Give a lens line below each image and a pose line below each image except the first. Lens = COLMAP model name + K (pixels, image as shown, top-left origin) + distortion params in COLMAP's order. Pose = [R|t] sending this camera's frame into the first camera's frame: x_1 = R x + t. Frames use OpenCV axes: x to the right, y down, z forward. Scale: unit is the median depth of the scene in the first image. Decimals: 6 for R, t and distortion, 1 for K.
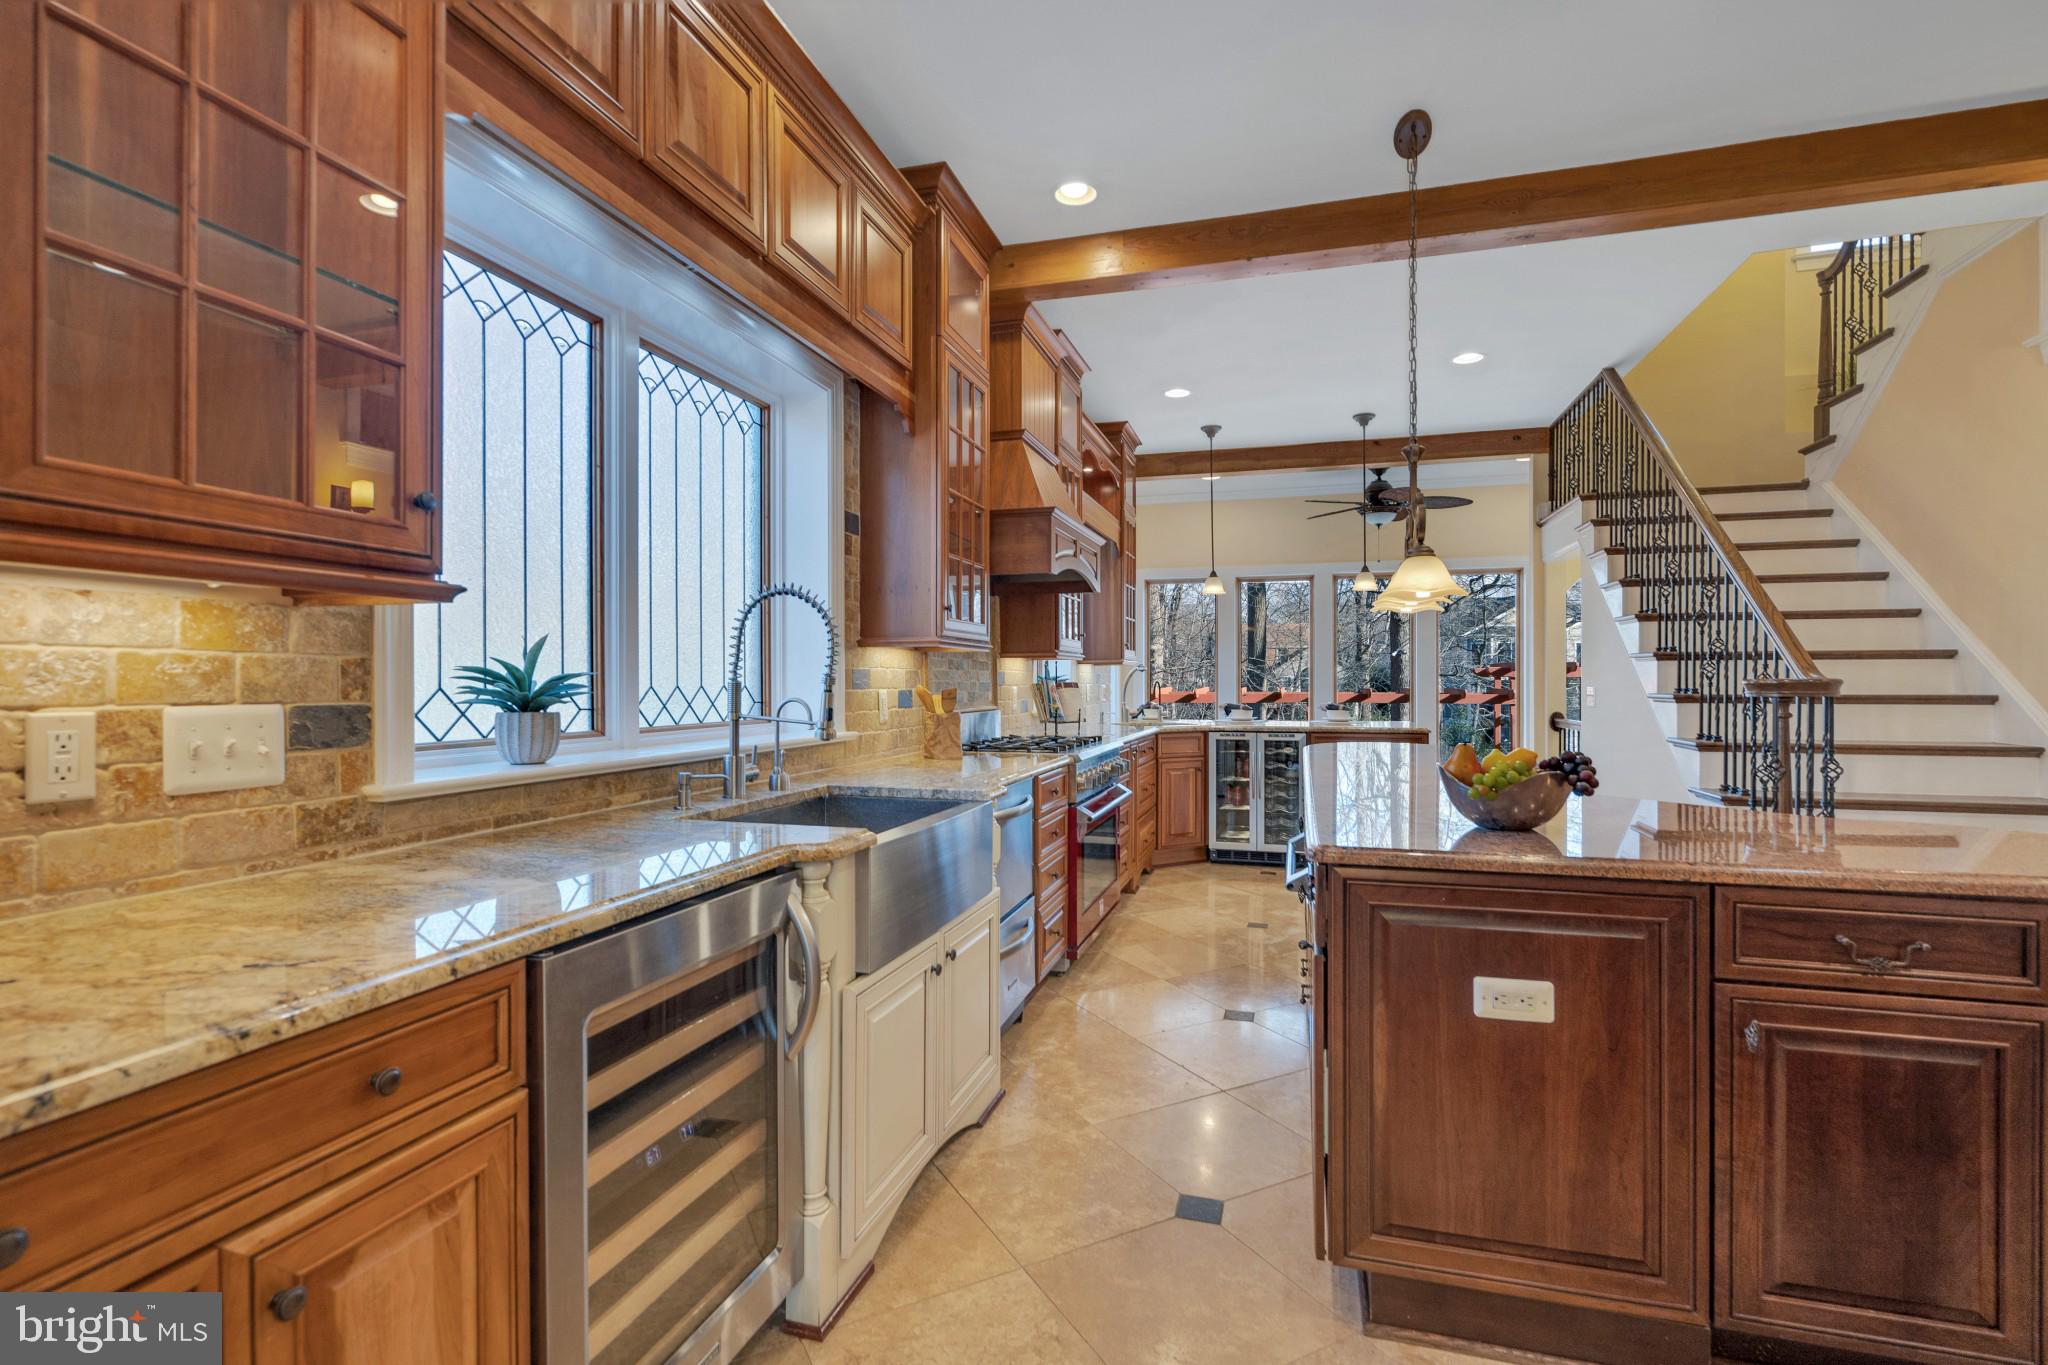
lens RADIAL K [[959.4, 0, 977.7], [0, 959.4, 684.2], [0, 0, 1]] dist [-0.000423, 0.000243]
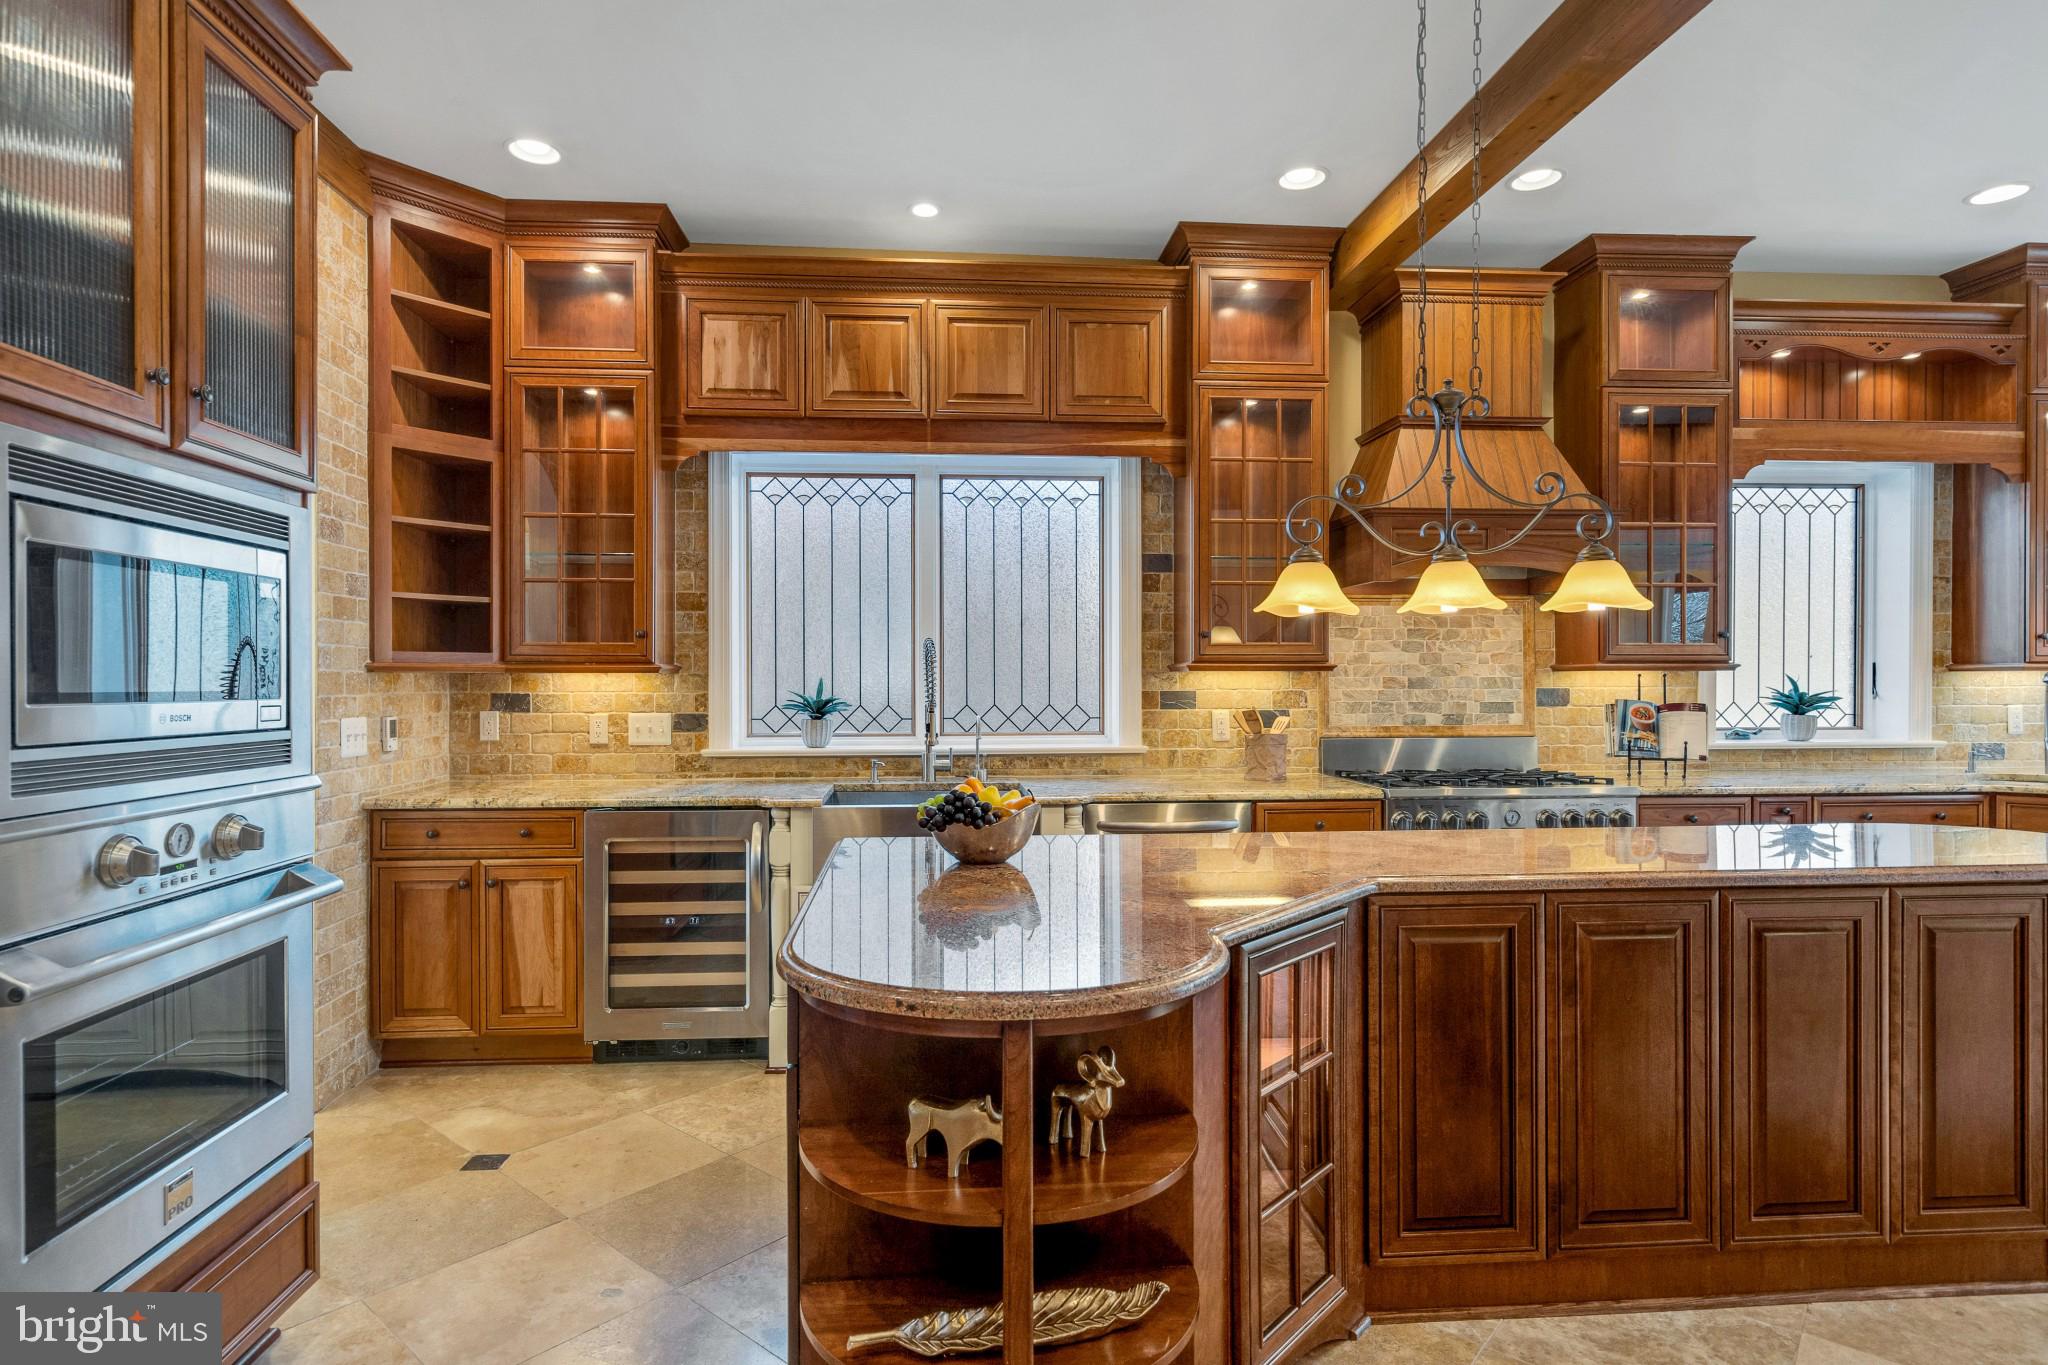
lens RADIAL K [[1112.1, 0, 984.7], [0, 1112.1, 686.7], [0, 0, 1]] dist [0.000646, 0.000161]
pose [[0.358298, 0.005100, -0.933593, 2.145305], [-0.000310, 0.999986, 0.005344, -0.059527], [0.933607, -0.001625, 0.358295, 0.692643]]
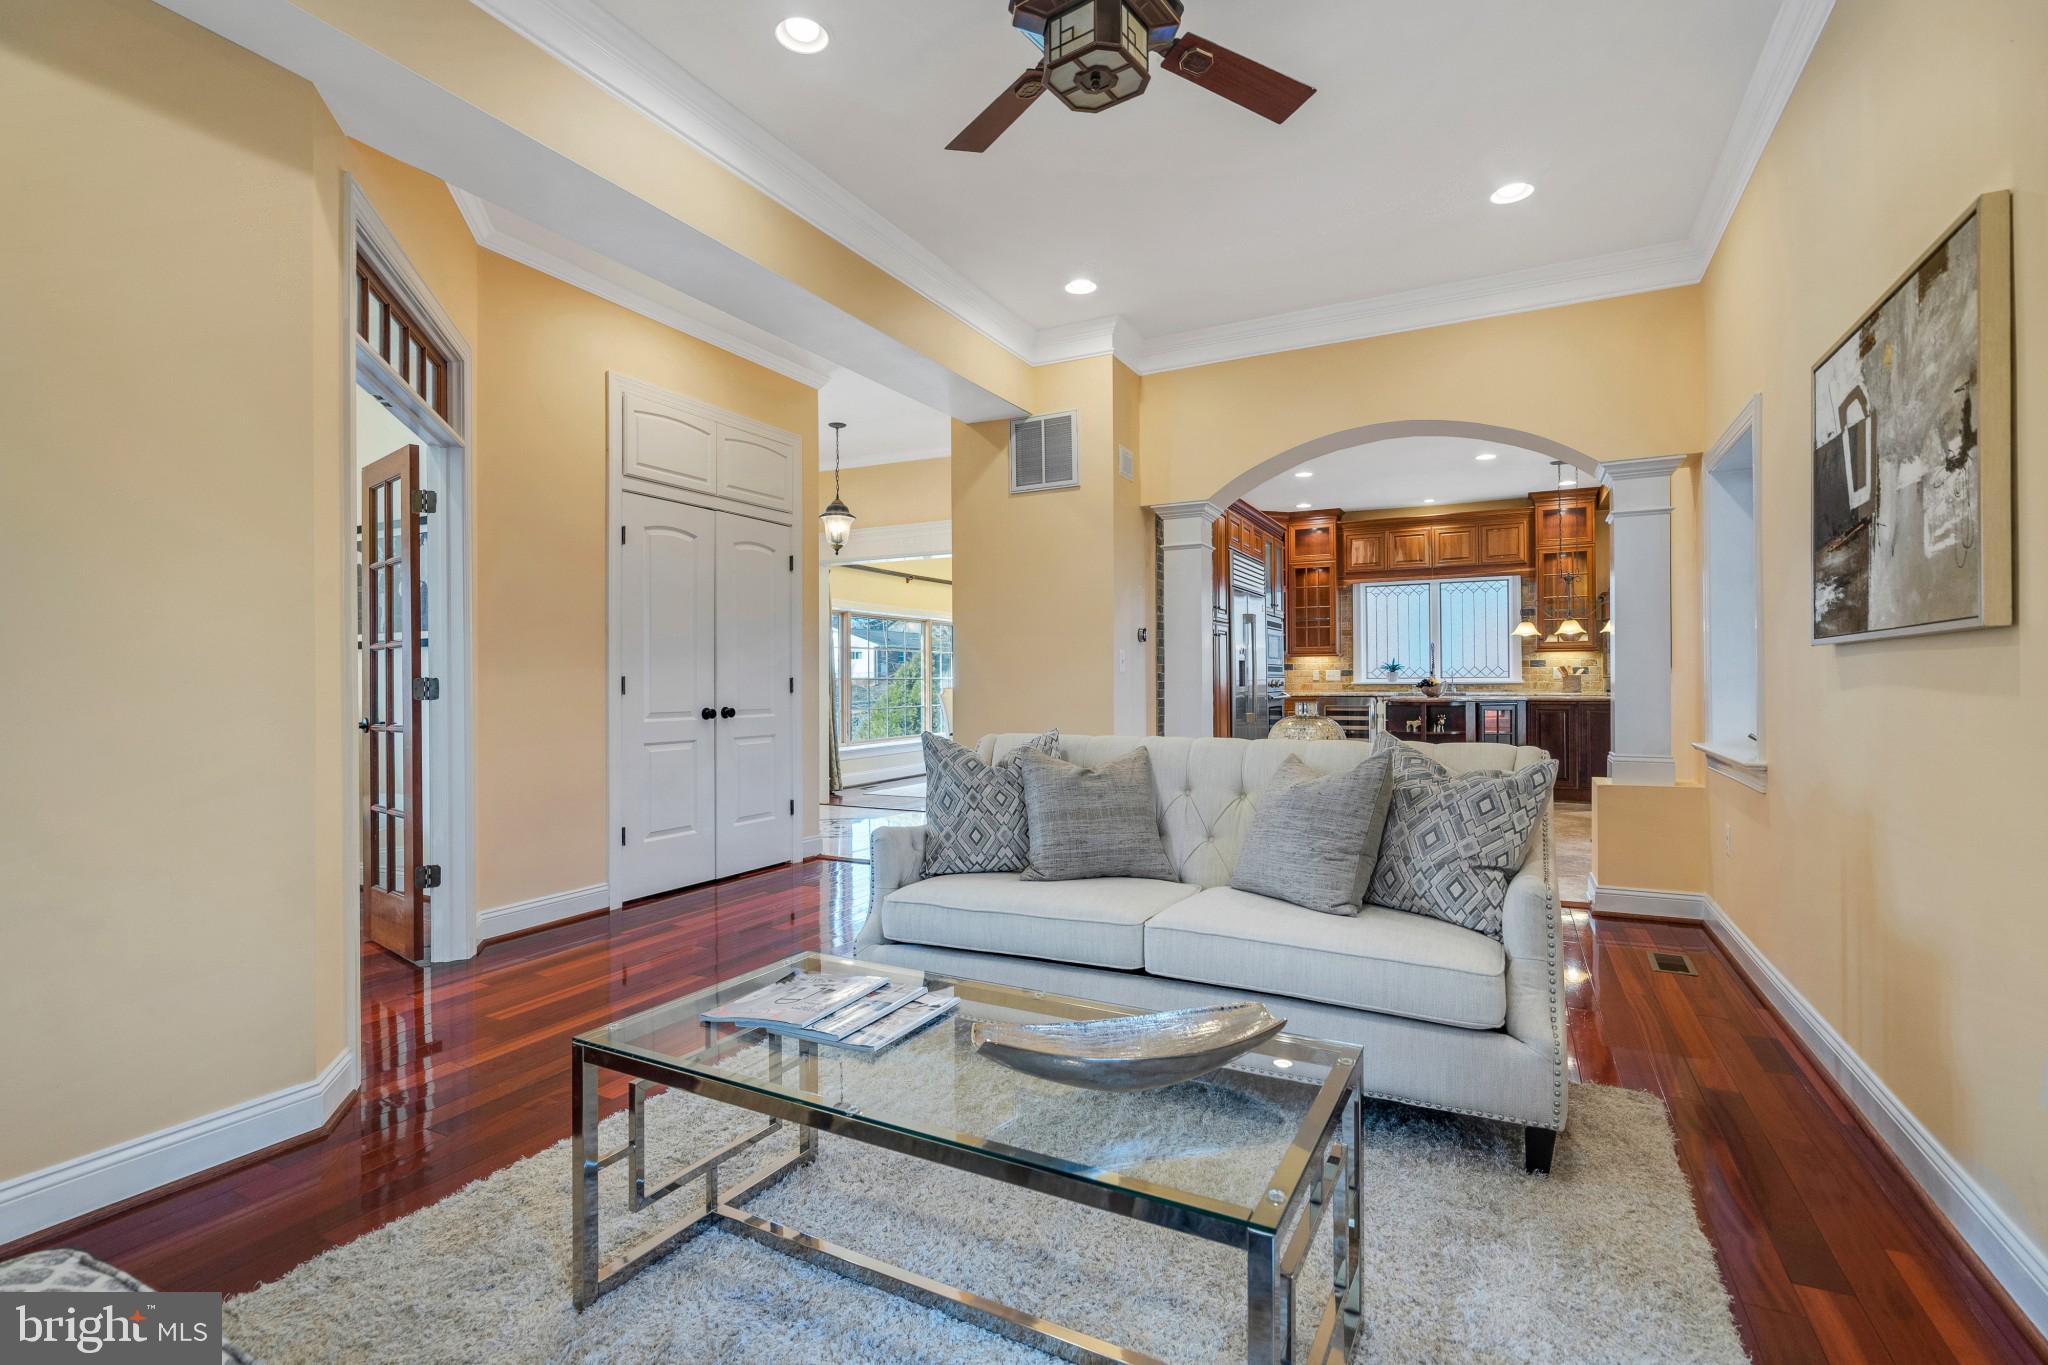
lens RADIAL K [[932.8, 0, 1024.0], [0, 932.8, 682.5], [0, 0, 1]] dist [-0.001326, 0.007371]
pose [[-0.173724, 0.000946, -0.984794, 6.491084], [0.004326, 0.999991, 0.000198, 0.101473], [0.984785, -0.004225, -0.173726, -0.150788]]
